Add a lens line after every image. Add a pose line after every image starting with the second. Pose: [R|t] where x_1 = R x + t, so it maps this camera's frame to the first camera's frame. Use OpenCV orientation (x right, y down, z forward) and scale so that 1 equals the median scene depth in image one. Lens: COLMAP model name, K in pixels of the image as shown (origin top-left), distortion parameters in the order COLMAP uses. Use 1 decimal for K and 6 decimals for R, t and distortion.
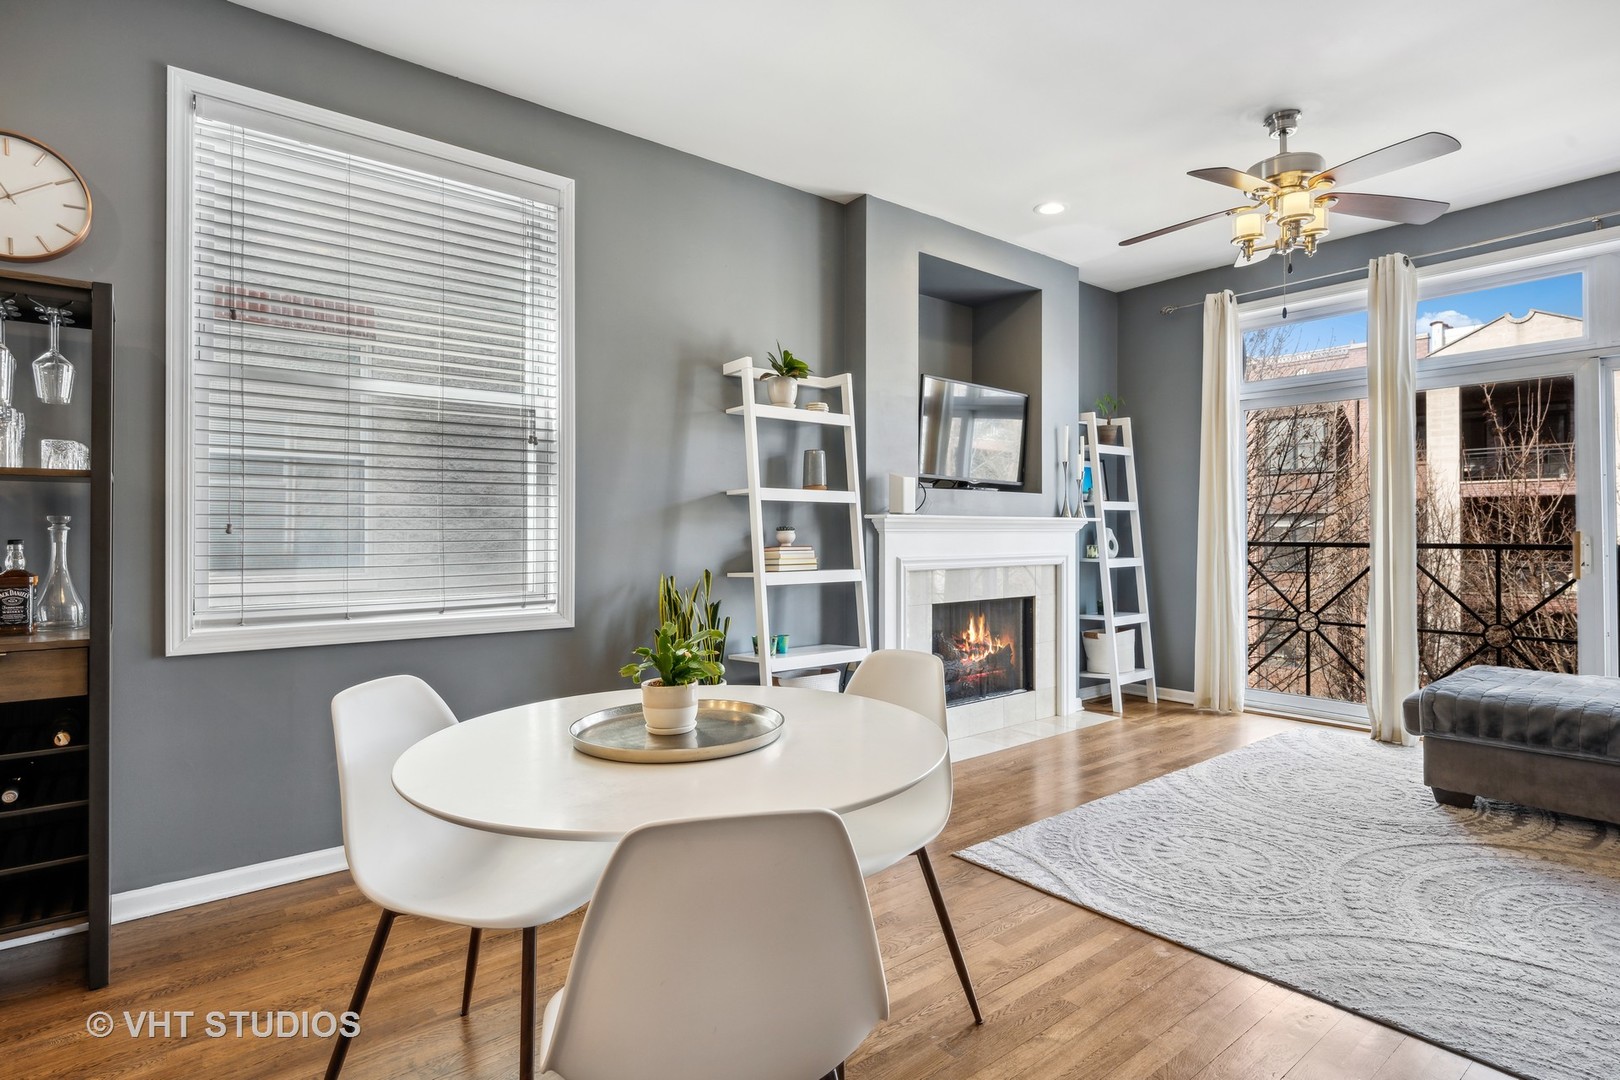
lens RADIAL K [[848.3, 0, 809.1], [0, 848.3, 527.1], [0, 0, 1]] dist [-0.007965, 0.003370]
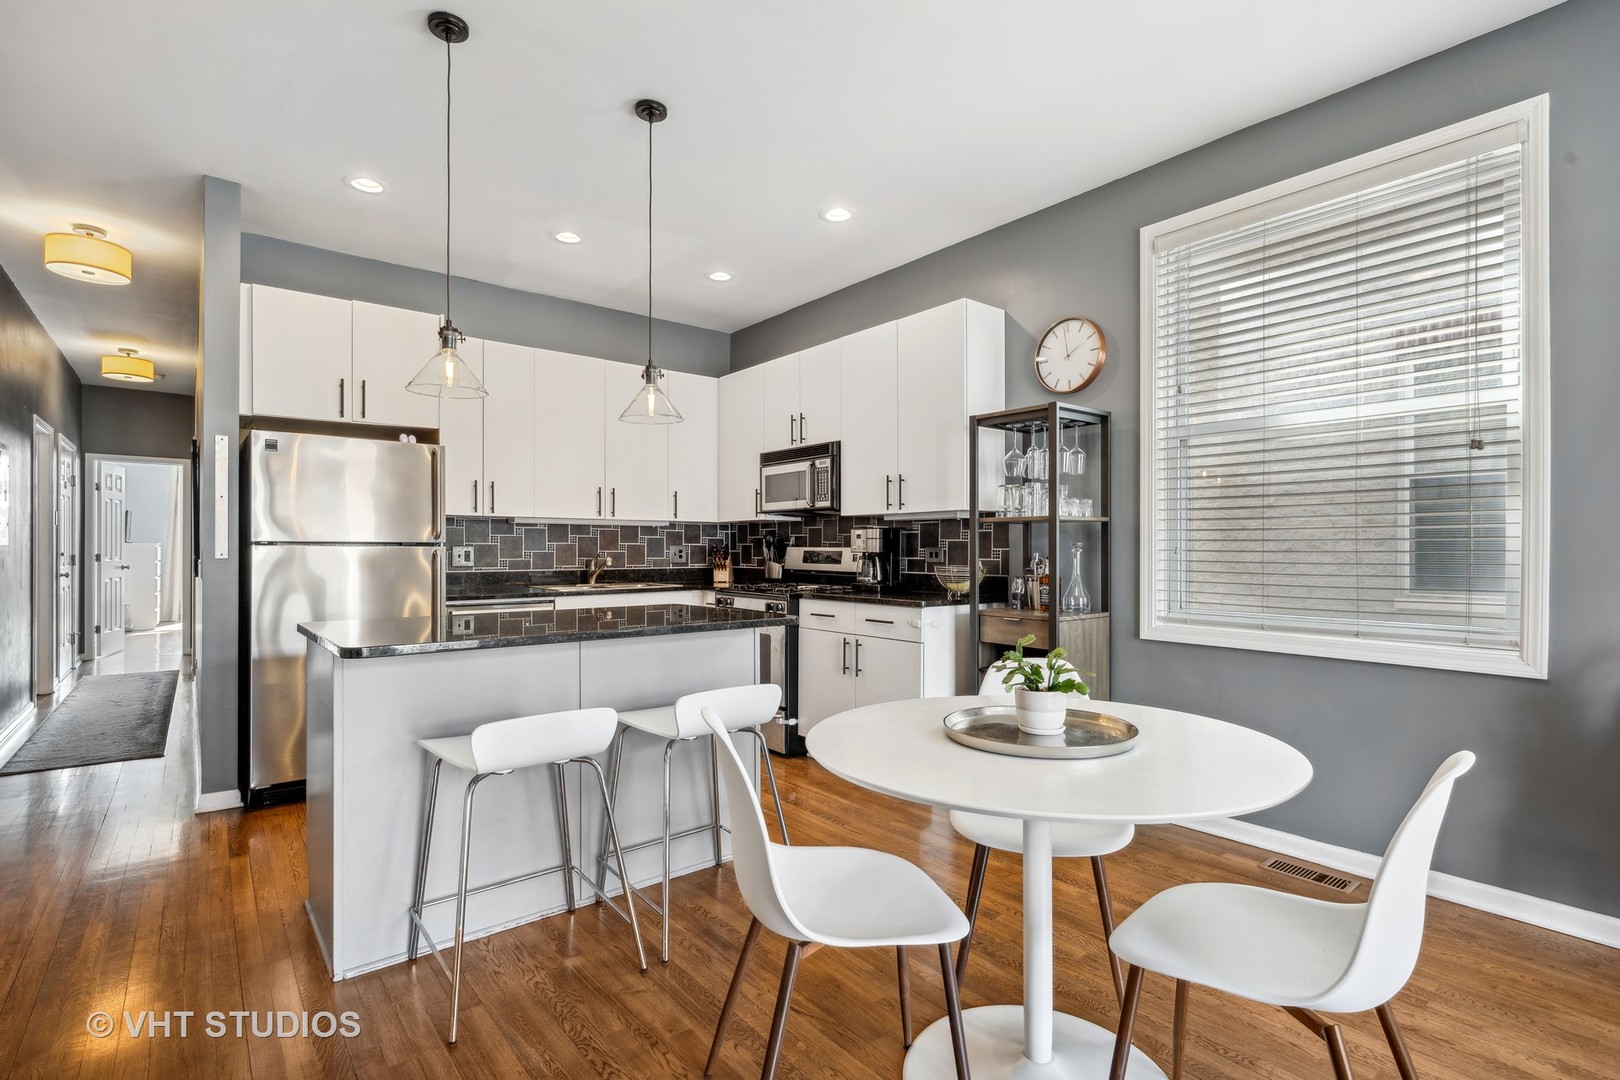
lens RADIAL K [[752.0, 0, 807.6], [0, 752.0, 550.7], [0, 0, 1]] dist [0.001631, 0.000766]
pose [[-0.005468, 0.000139, -0.999985, 0.340495], [0.001154, 0.999999, 0.000133, 0.000816], [0.999984, -0.001153, -0.005468, 0.280082]]
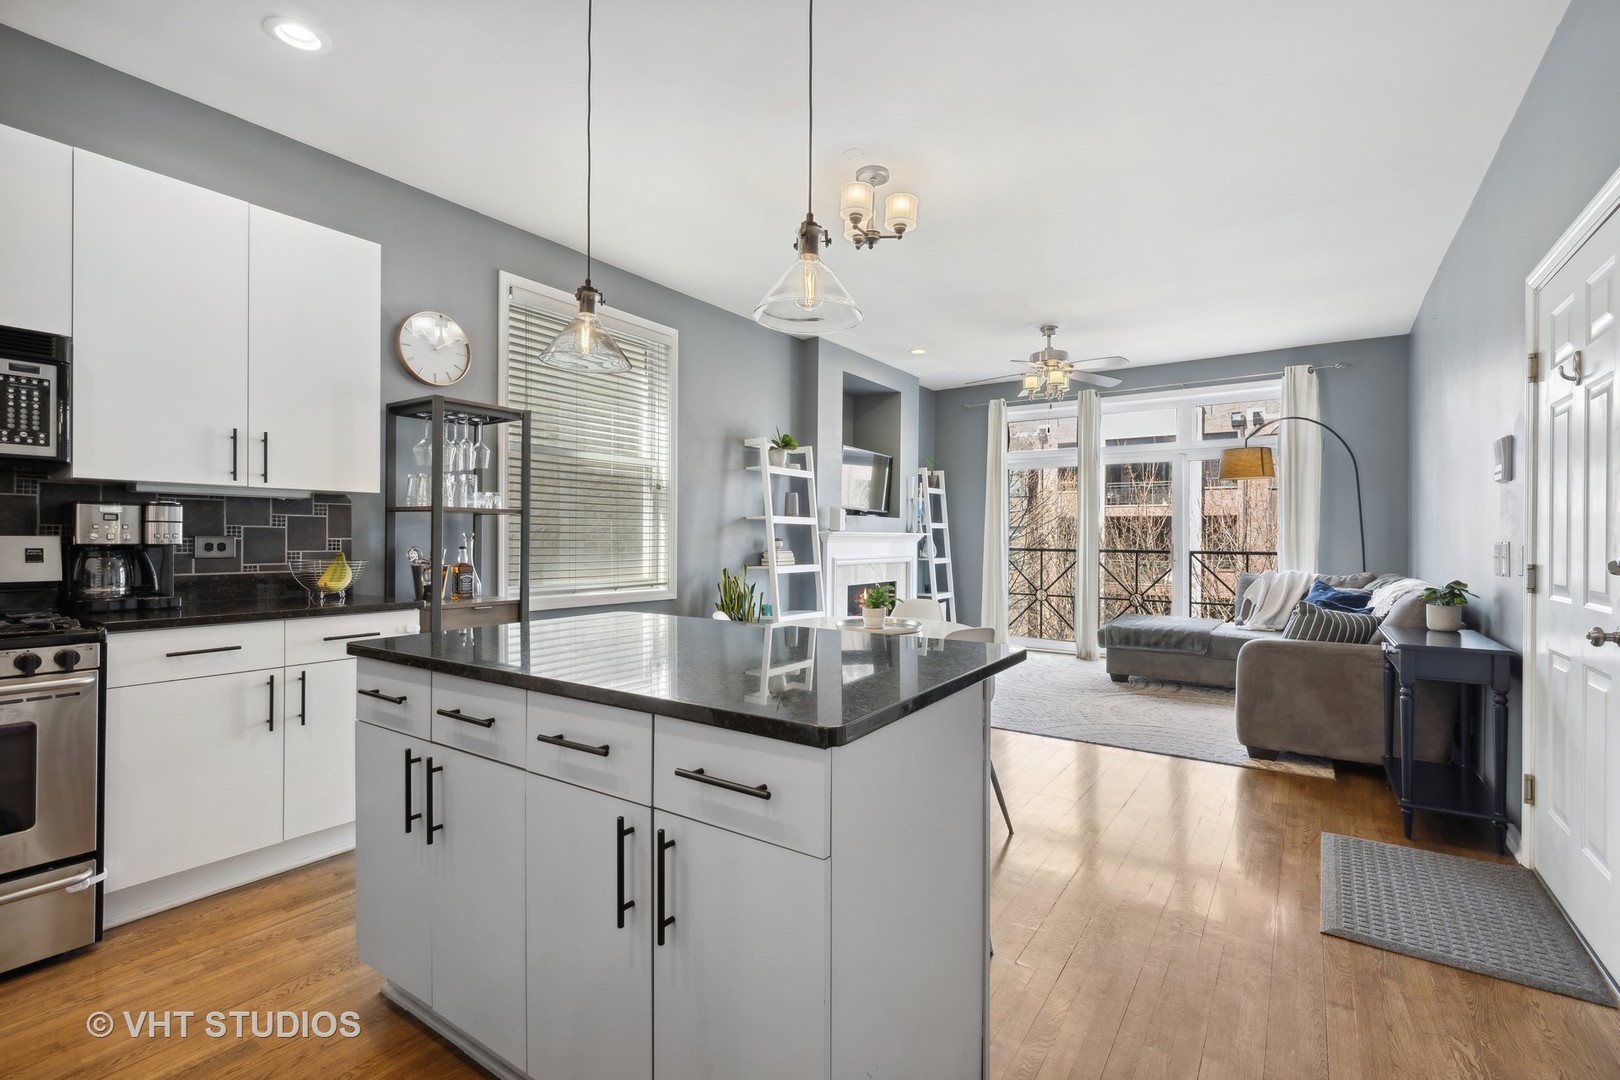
lens RADIAL K [[752.0, 0, 809.8], [0, 752.0, 538.9], [0, 0, 1]] dist [0.001631, 0.000766]
pose [[0.958769, 0.006377, 0.284114, -0.376525], [-0.008869, 0.999933, 0.007488, -0.011571], [-0.284047, -0.009699, 0.958761, -0.415946]]
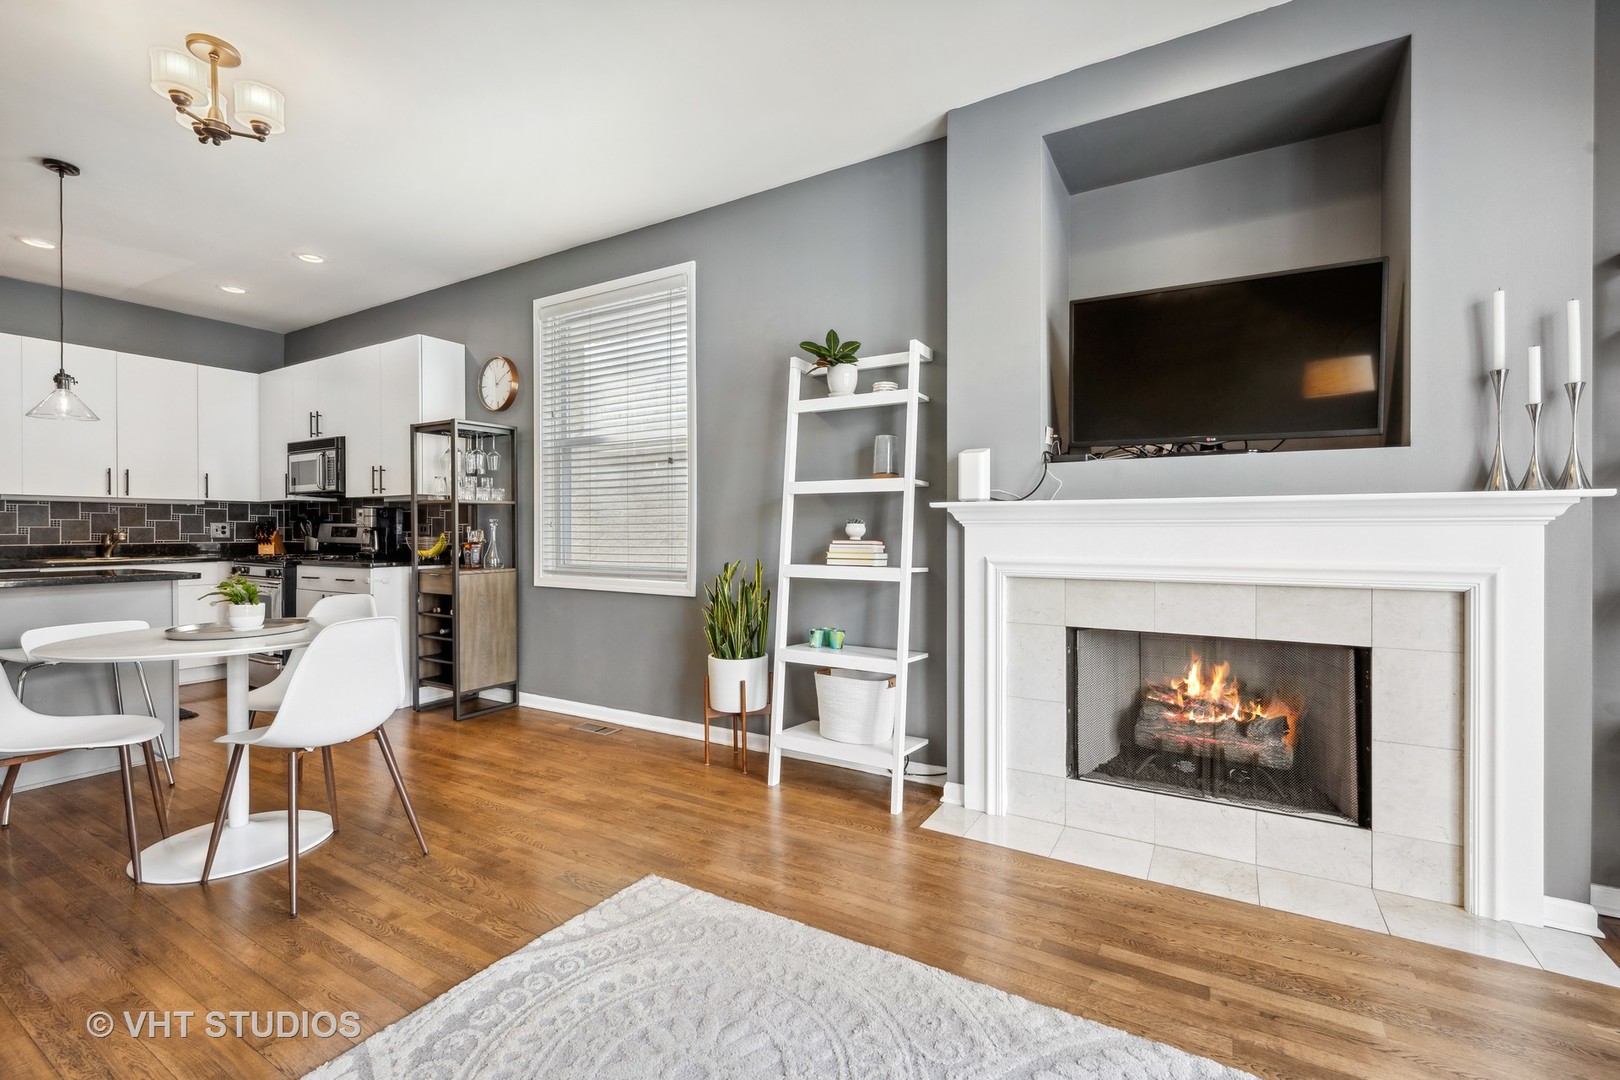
lens RADIAL K [[700.0, 0, 801.2], [0, 700.0, 535.7], [0, 0, 1]] dist [-0.002262, 0.000941]
pose [[0.334456, 0.006180, -0.942391, 0.685647], [0.003410, 0.999964, 0.007768, 0.011332], [0.942405, -0.005812, 0.334423, 0.662364]]
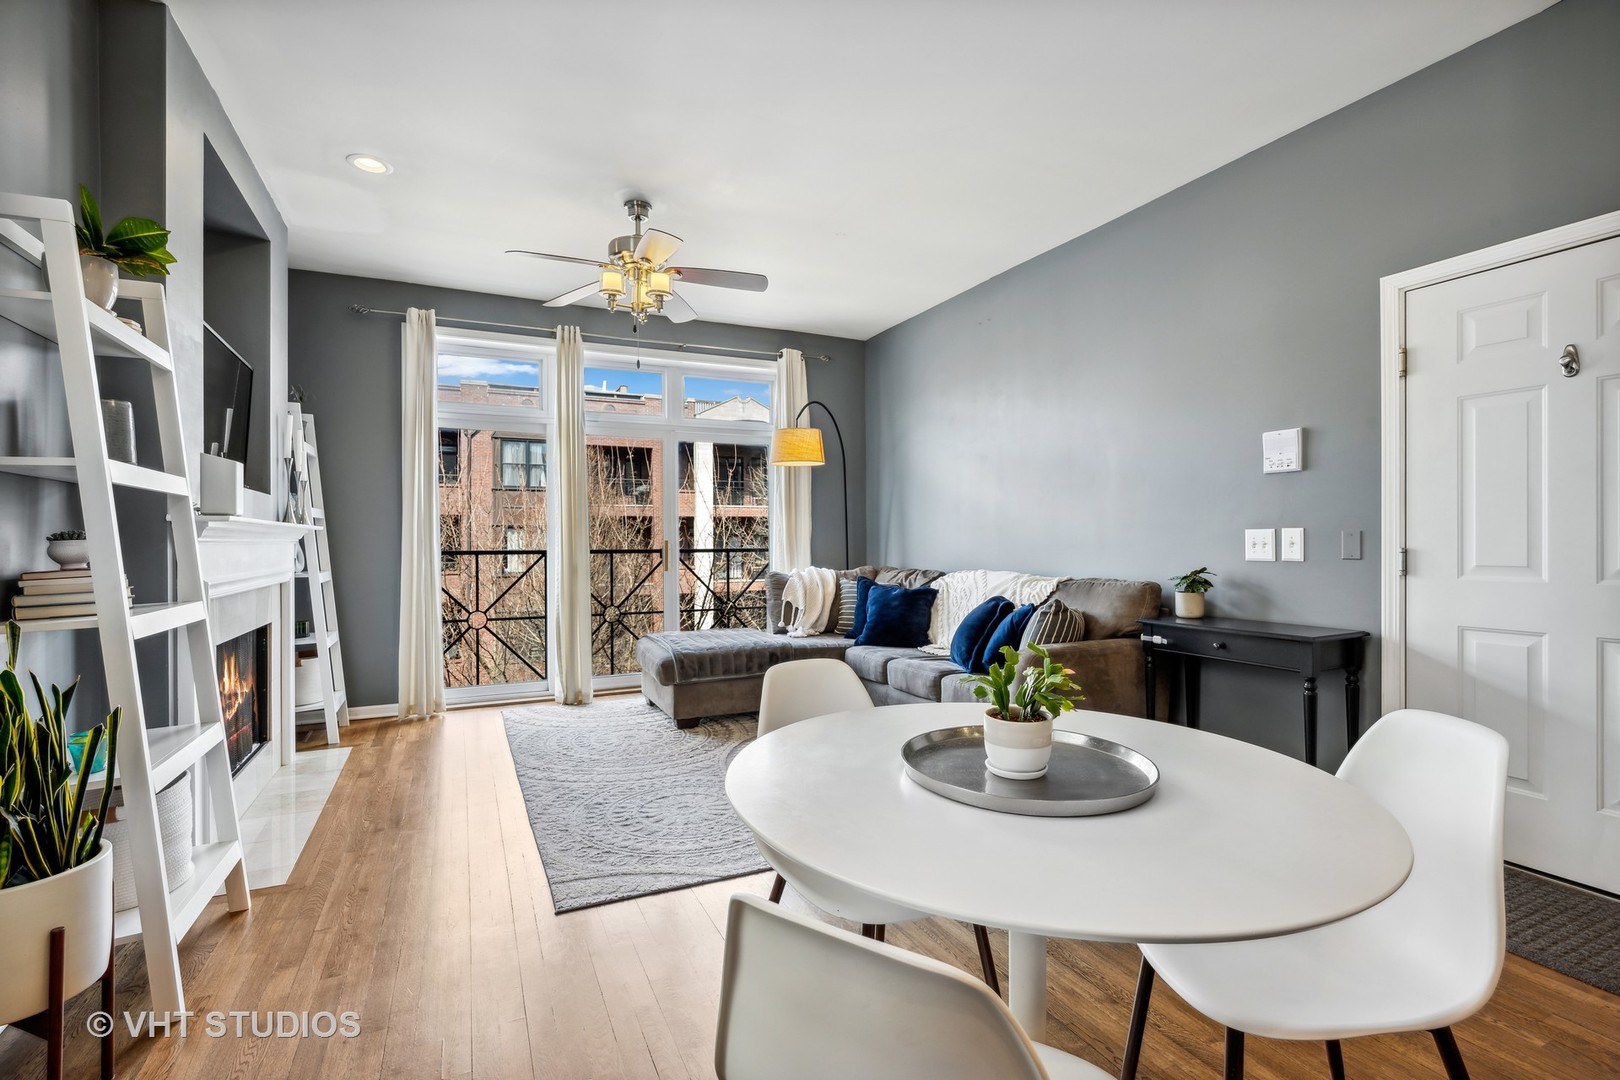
lens RADIAL K [[752.0, 0, 817.7], [0, 752.0, 540.9], [0, 0, 1]] dist [0.001631, 0.000766]
pose [[0.229793, -0.001149, 0.973239, -0.381764], [-0.001616, 0.999997, 0.001562, 0.003205], [-0.973238, -0.001931, 0.229791, 0.413381]]
